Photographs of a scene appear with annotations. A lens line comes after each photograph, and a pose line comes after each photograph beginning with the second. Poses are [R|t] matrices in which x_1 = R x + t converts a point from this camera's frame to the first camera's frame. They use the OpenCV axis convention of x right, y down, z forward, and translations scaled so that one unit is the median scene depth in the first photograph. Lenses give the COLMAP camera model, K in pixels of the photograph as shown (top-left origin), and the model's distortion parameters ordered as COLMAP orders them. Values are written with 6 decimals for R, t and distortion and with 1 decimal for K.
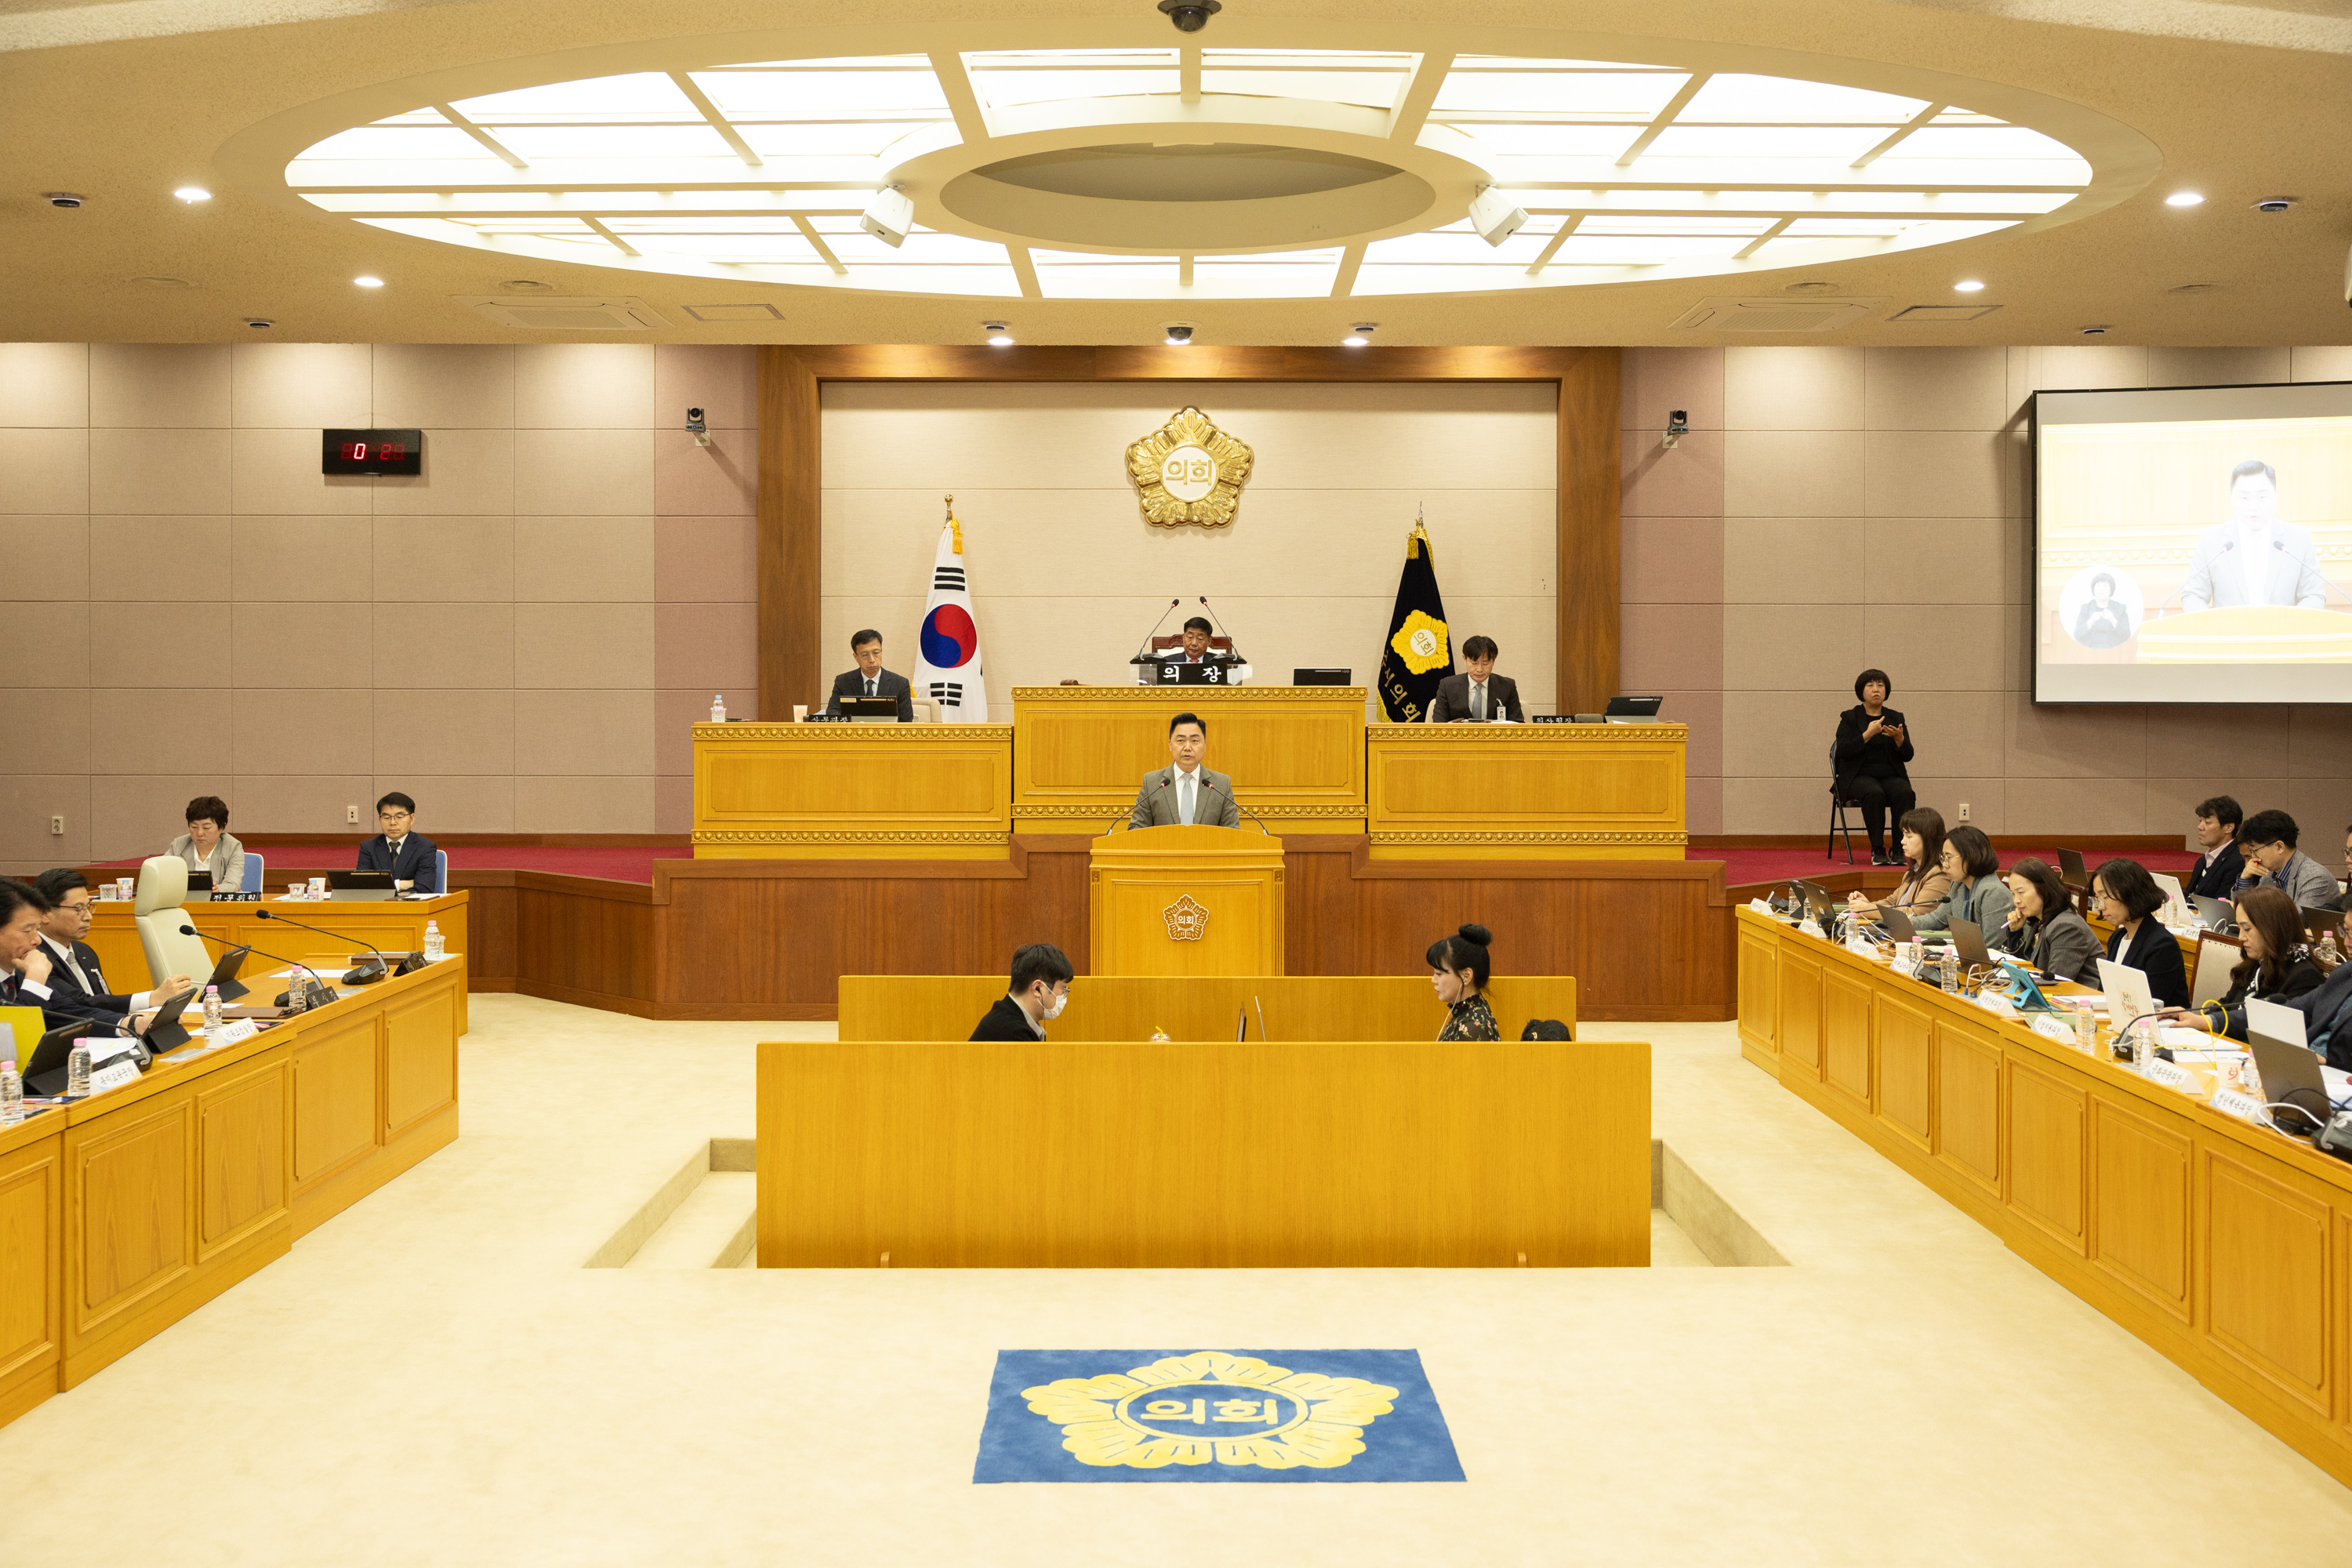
lens RADIAL K [[2276.3, 0, 1154.5], [0, 2276.3, 732.3], [0, 0, 1]] dist [0.017718, 0.000000]
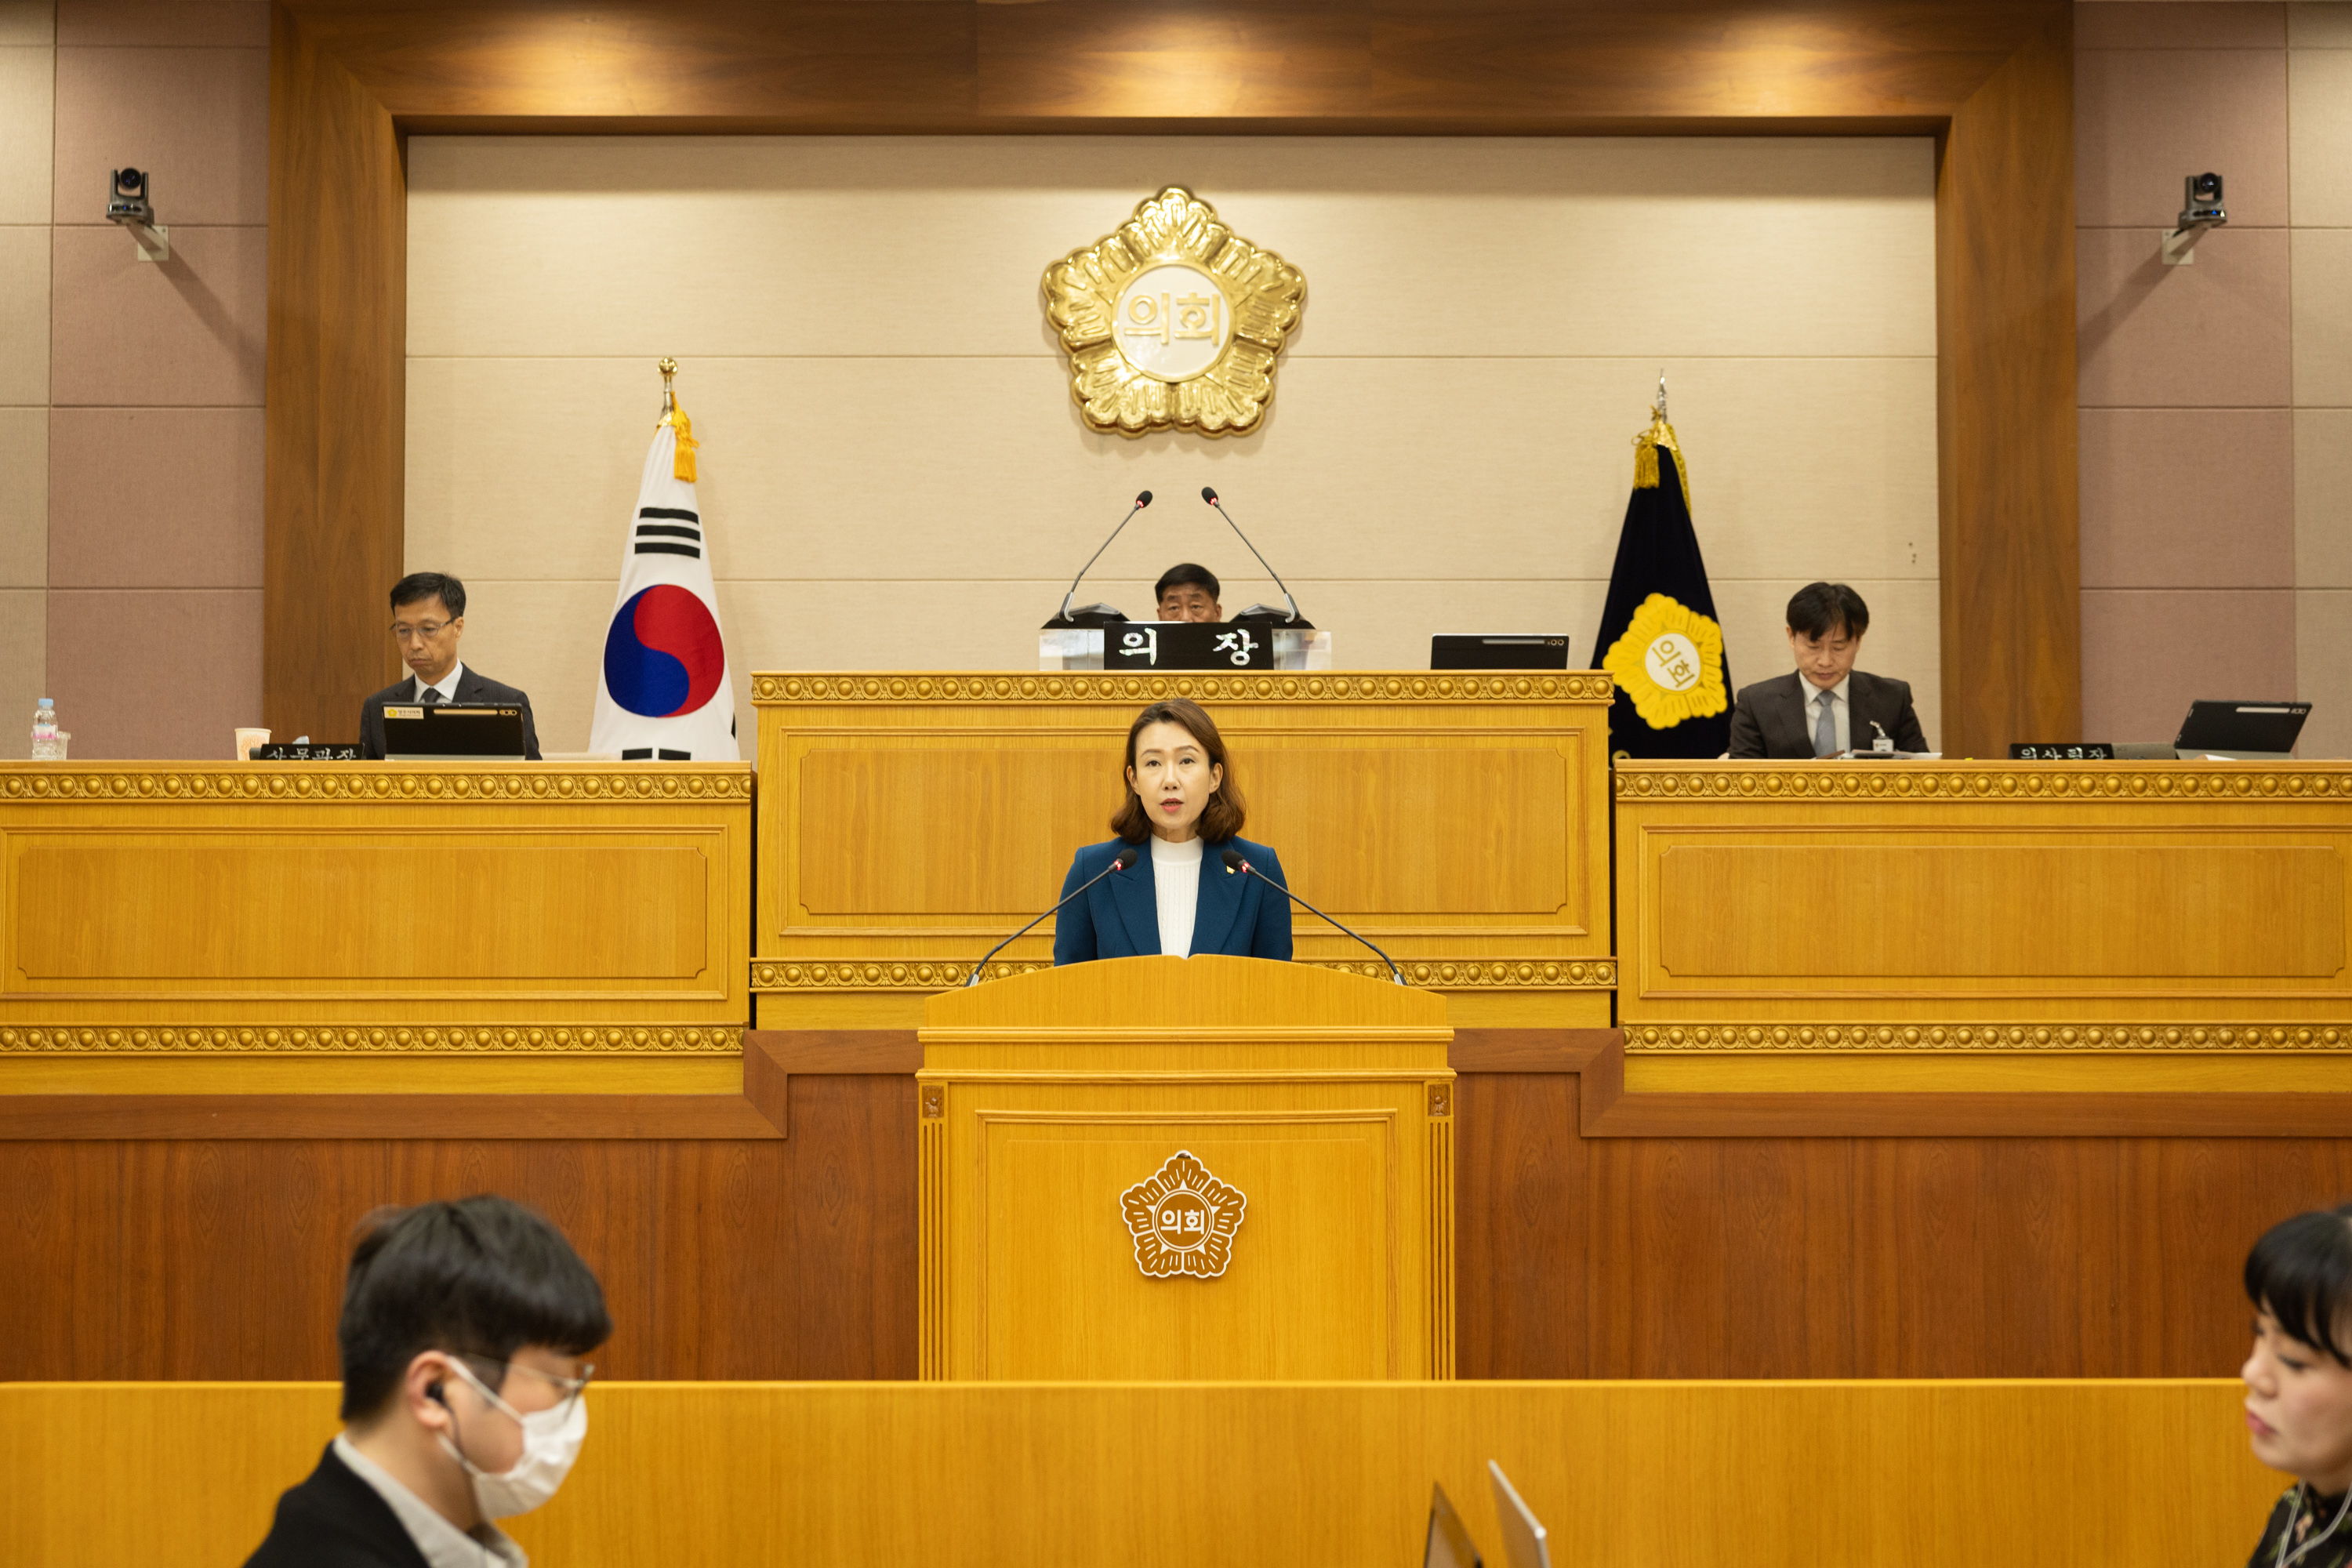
lens RADIAL K [[3086.0, 0, 1142.9], [0, 3086.0, 868.0], [0, 0, 1]] dist [0.020343, 0.000000]
pose [[0.999936, -0.000952, 0.011308, 0.001740], [0.001588, 0.998408, -0.056391, 0.046862], [-0.011237, 0.056405, 0.998345, 0.441556]]
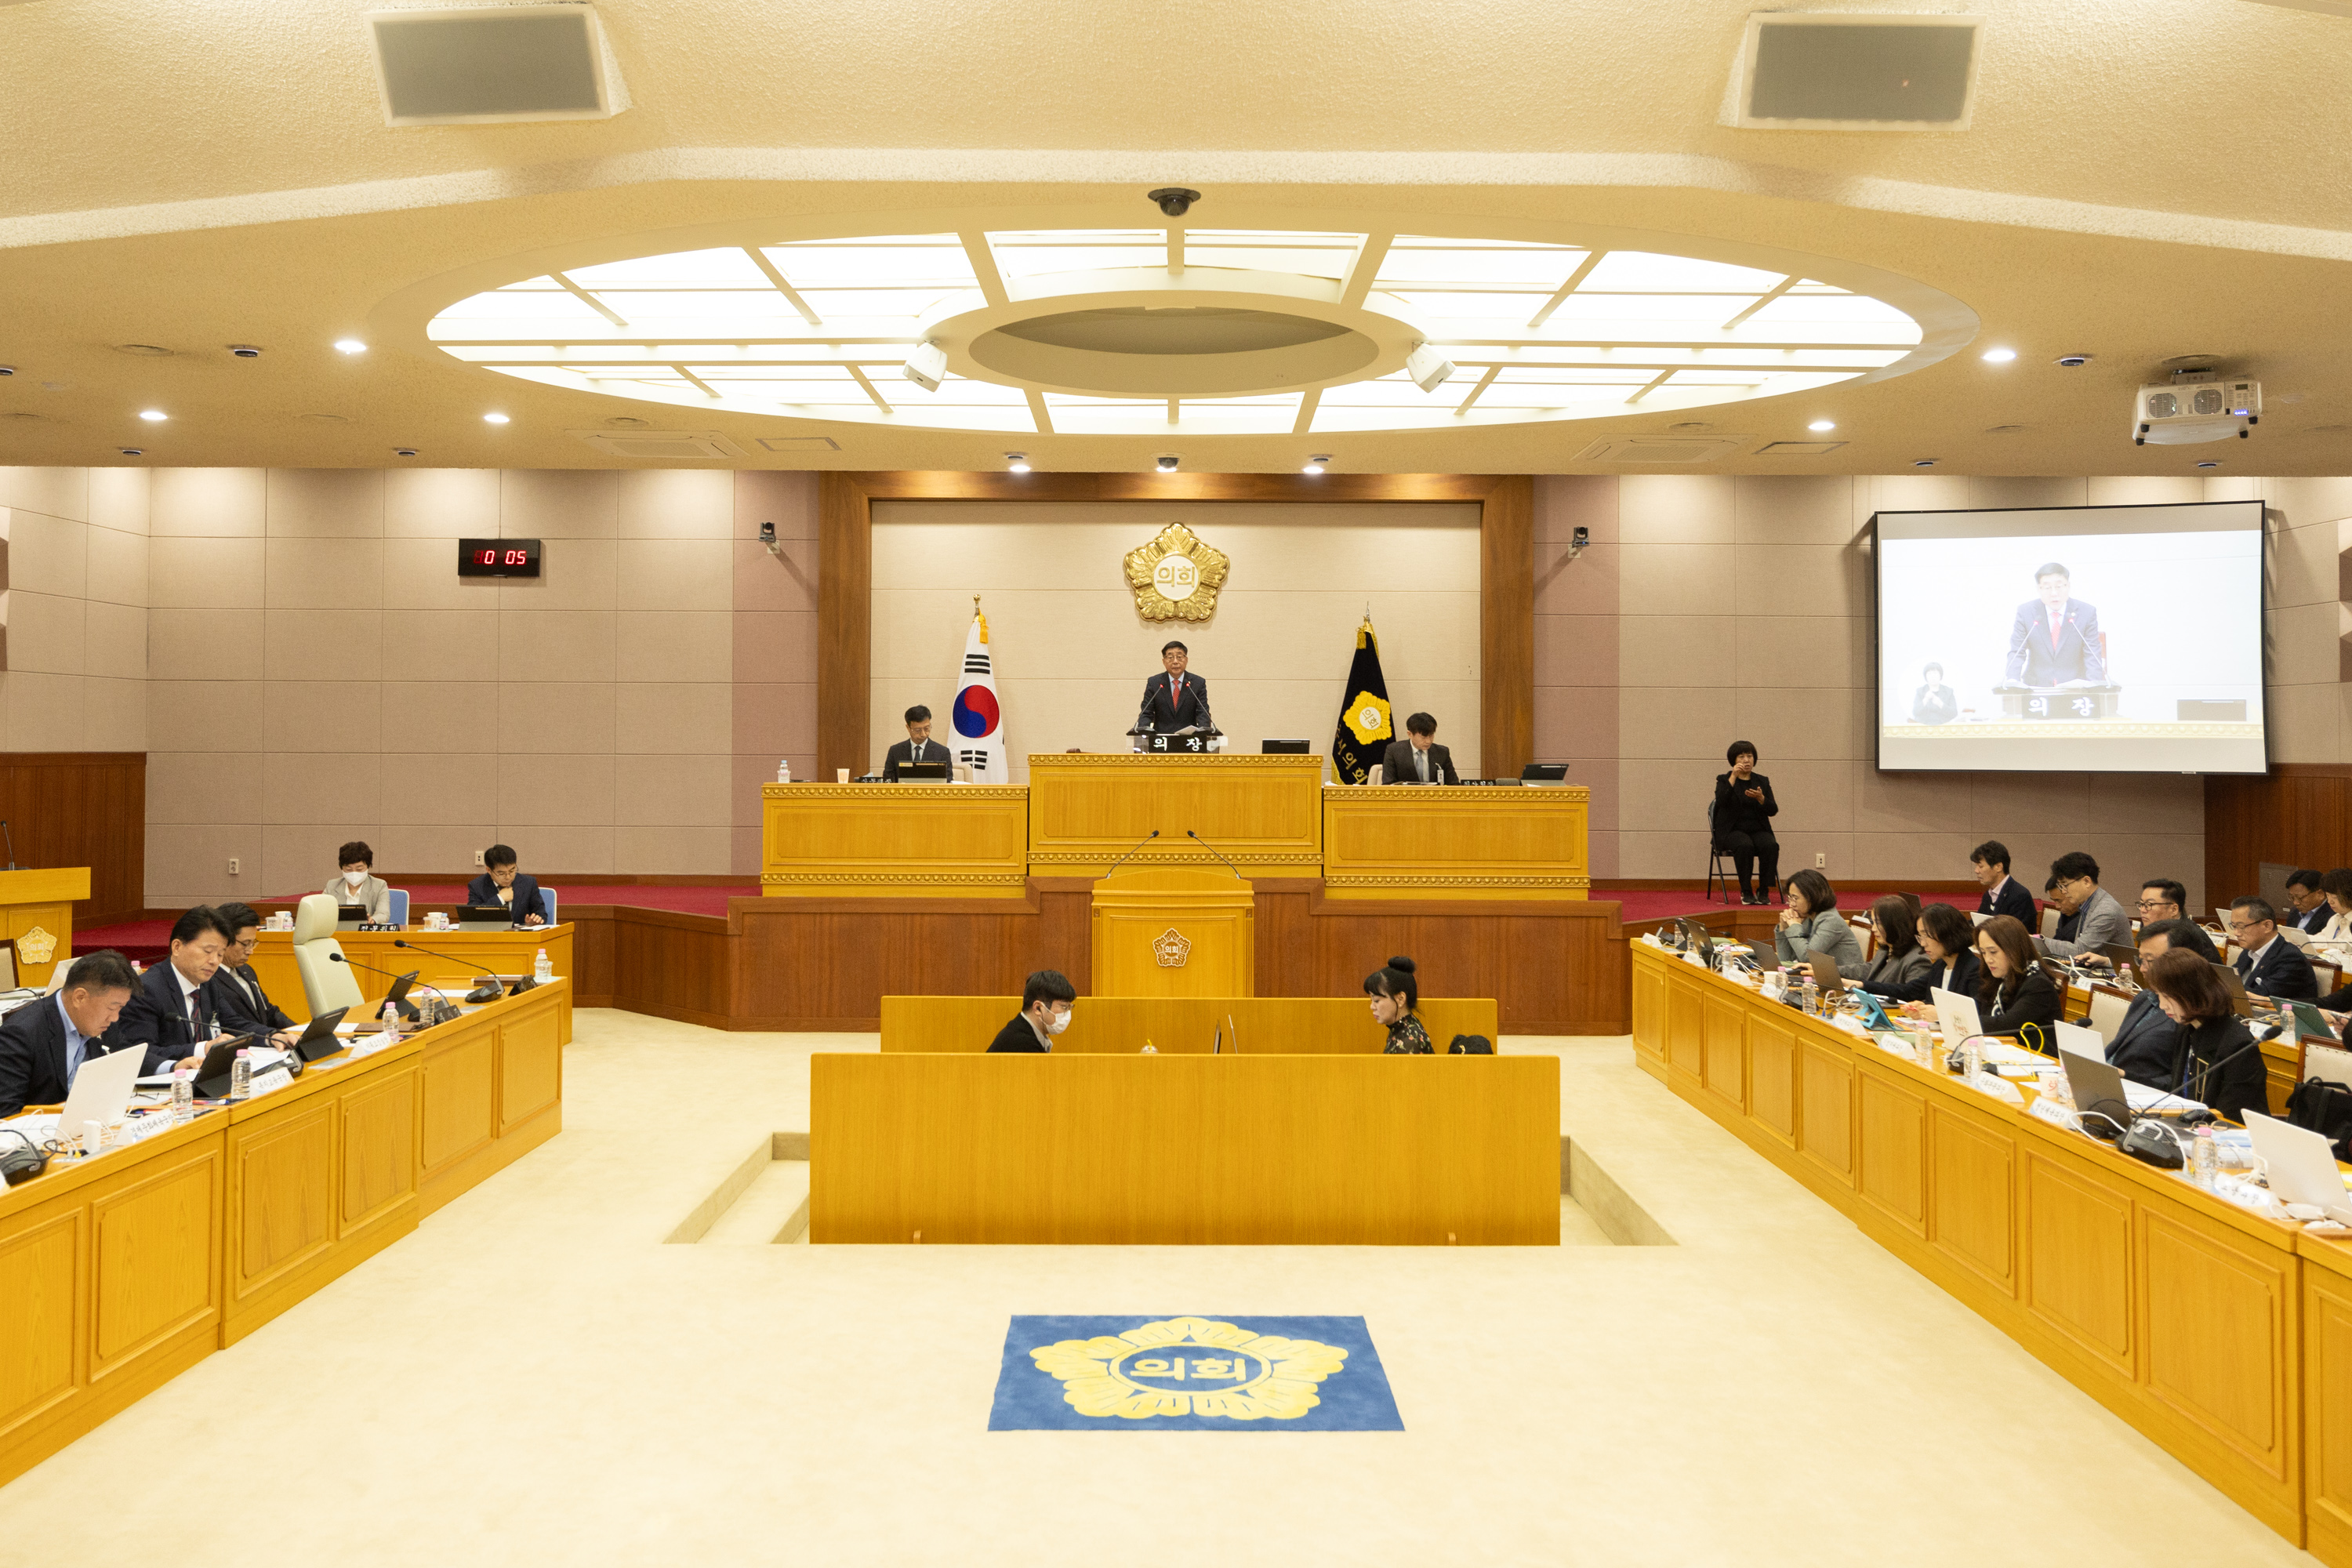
lens RADIAL K [[1883.9, 0, 1147.9], [0, 1883.9, 732.2], [0, 0, 1]] dist [0.020815, -0.008465]
pose [[0.999995, 0.003099, -0.000468, 0.001244], [-0.003112, 0.999533, -0.030414, -0.001544], [0.000373, 0.030415, 0.999537, 0.004061]]
